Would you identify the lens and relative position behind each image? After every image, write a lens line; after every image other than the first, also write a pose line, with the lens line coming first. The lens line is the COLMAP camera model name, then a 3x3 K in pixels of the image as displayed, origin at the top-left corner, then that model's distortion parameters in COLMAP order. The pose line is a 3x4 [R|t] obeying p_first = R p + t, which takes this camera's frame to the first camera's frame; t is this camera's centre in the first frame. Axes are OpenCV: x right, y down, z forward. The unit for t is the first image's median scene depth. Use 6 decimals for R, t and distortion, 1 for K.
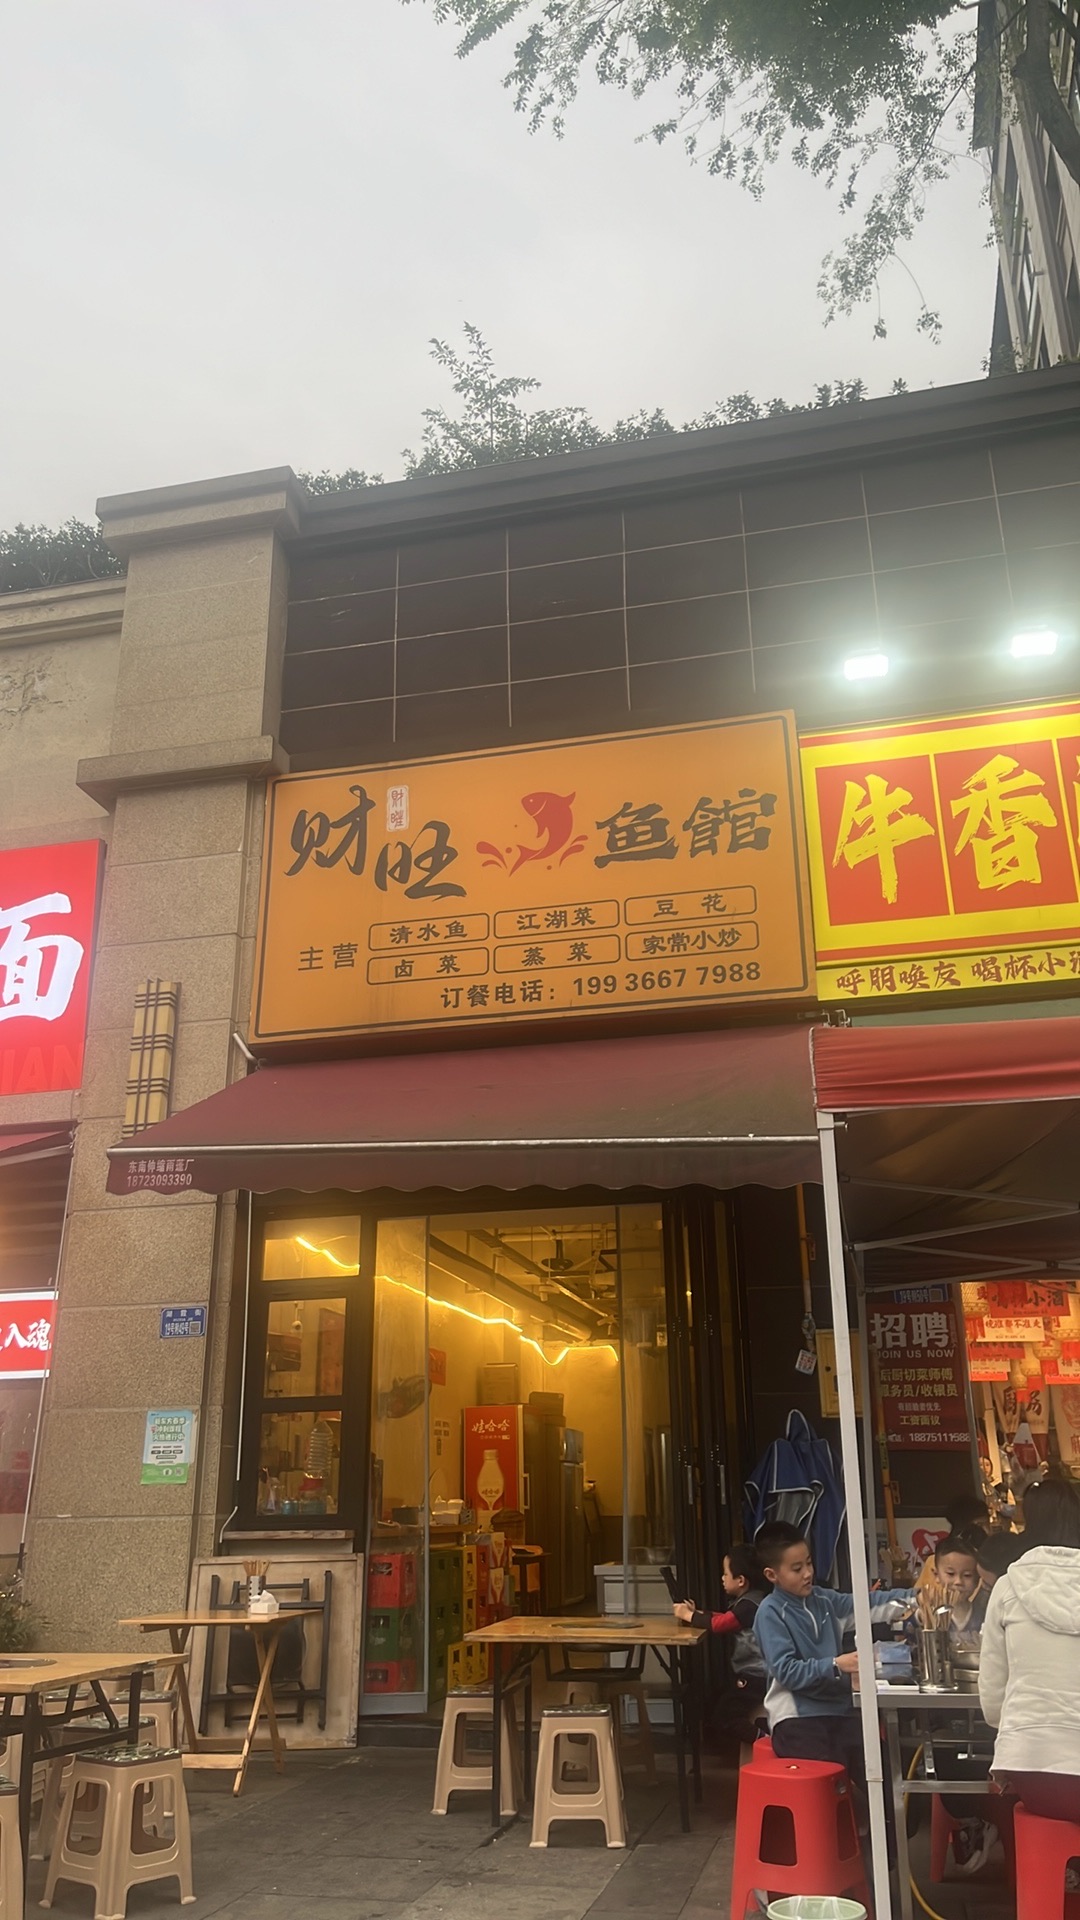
lens RADIAL K [[1399.7, 0, 587.4], [0, 1399.7, 984.2], [0, 0, 1]] dist [0.062980, -0.021224]
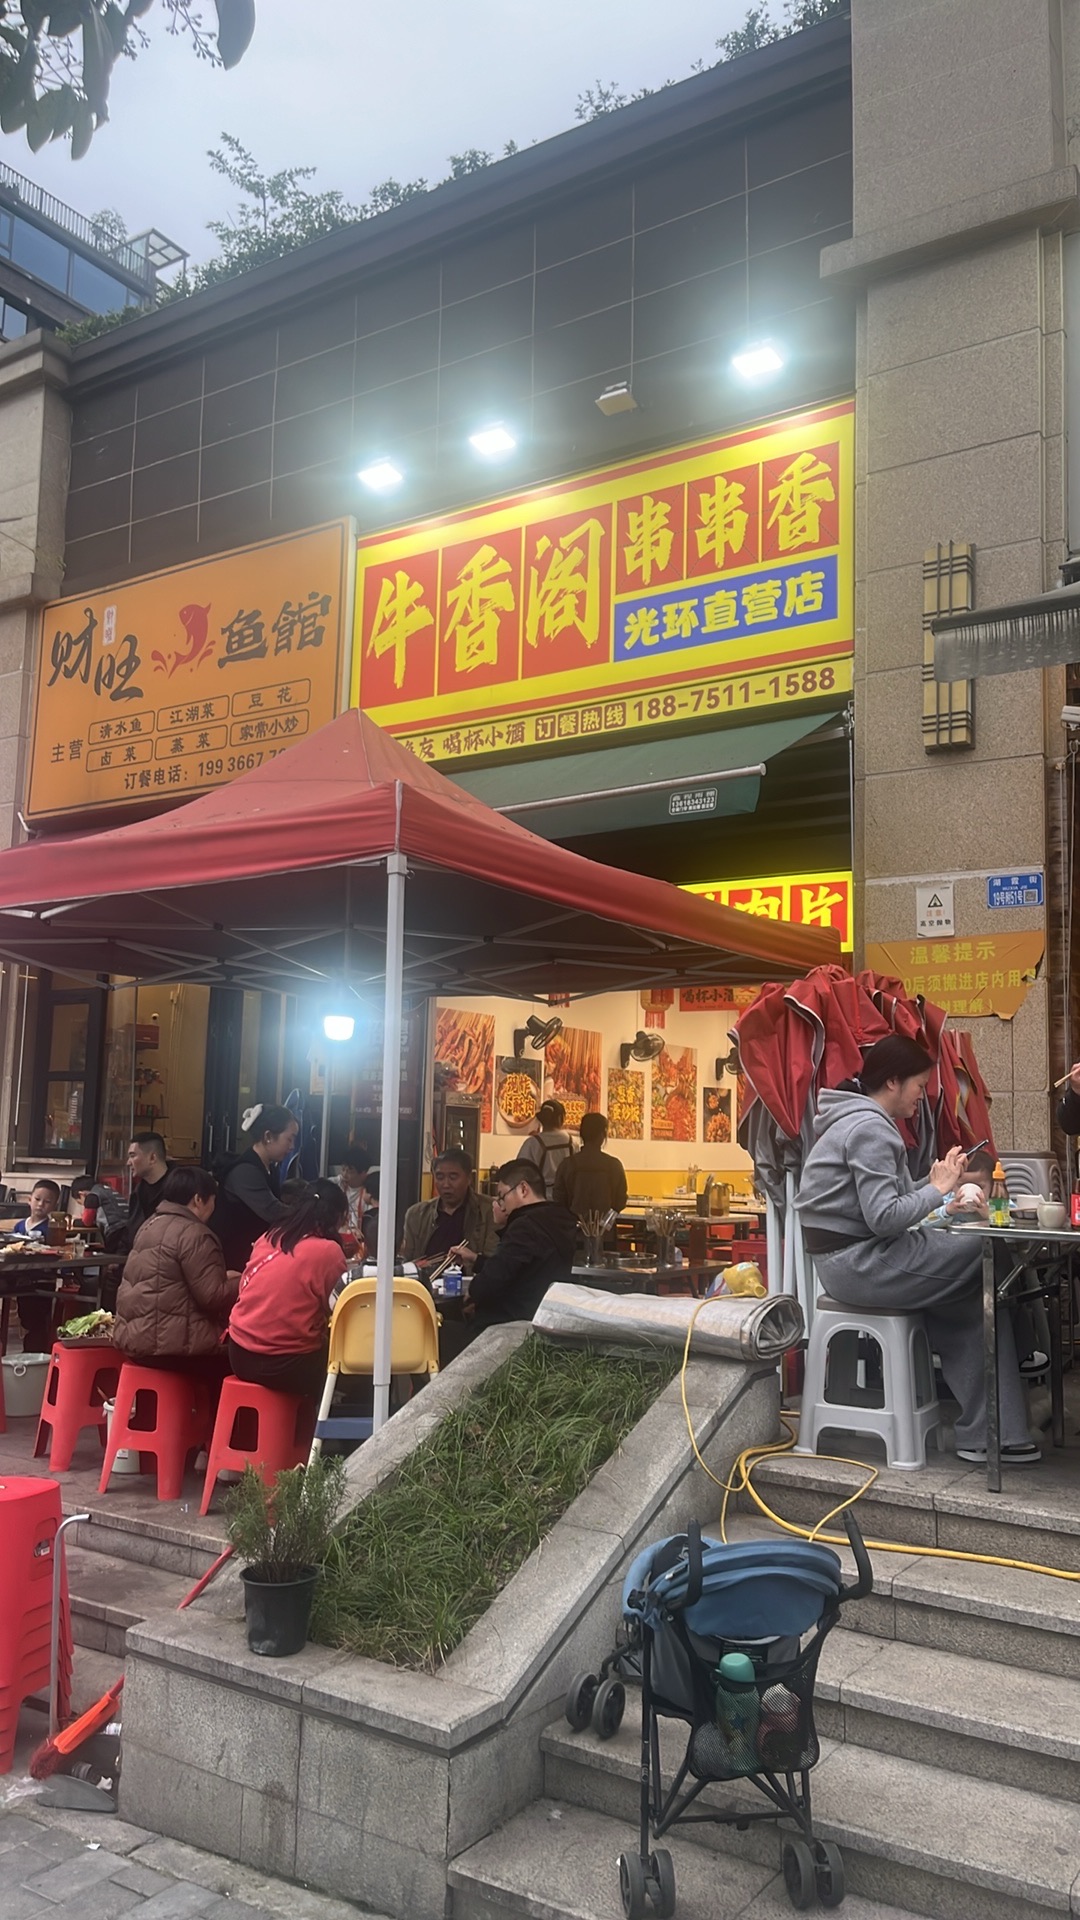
lens RADIAL K [[1399.7, 0, 543.6], [0, 1399.7, 961.3], [0, 0, 1]] dist [0.062980, -0.021224]
pose [[0.933823, -0.006144, -0.357683, 0.736419], [0.086258, 0.974219, 0.208465, -0.067465], [0.347181, -0.225523, 0.910278, -0.094646]]
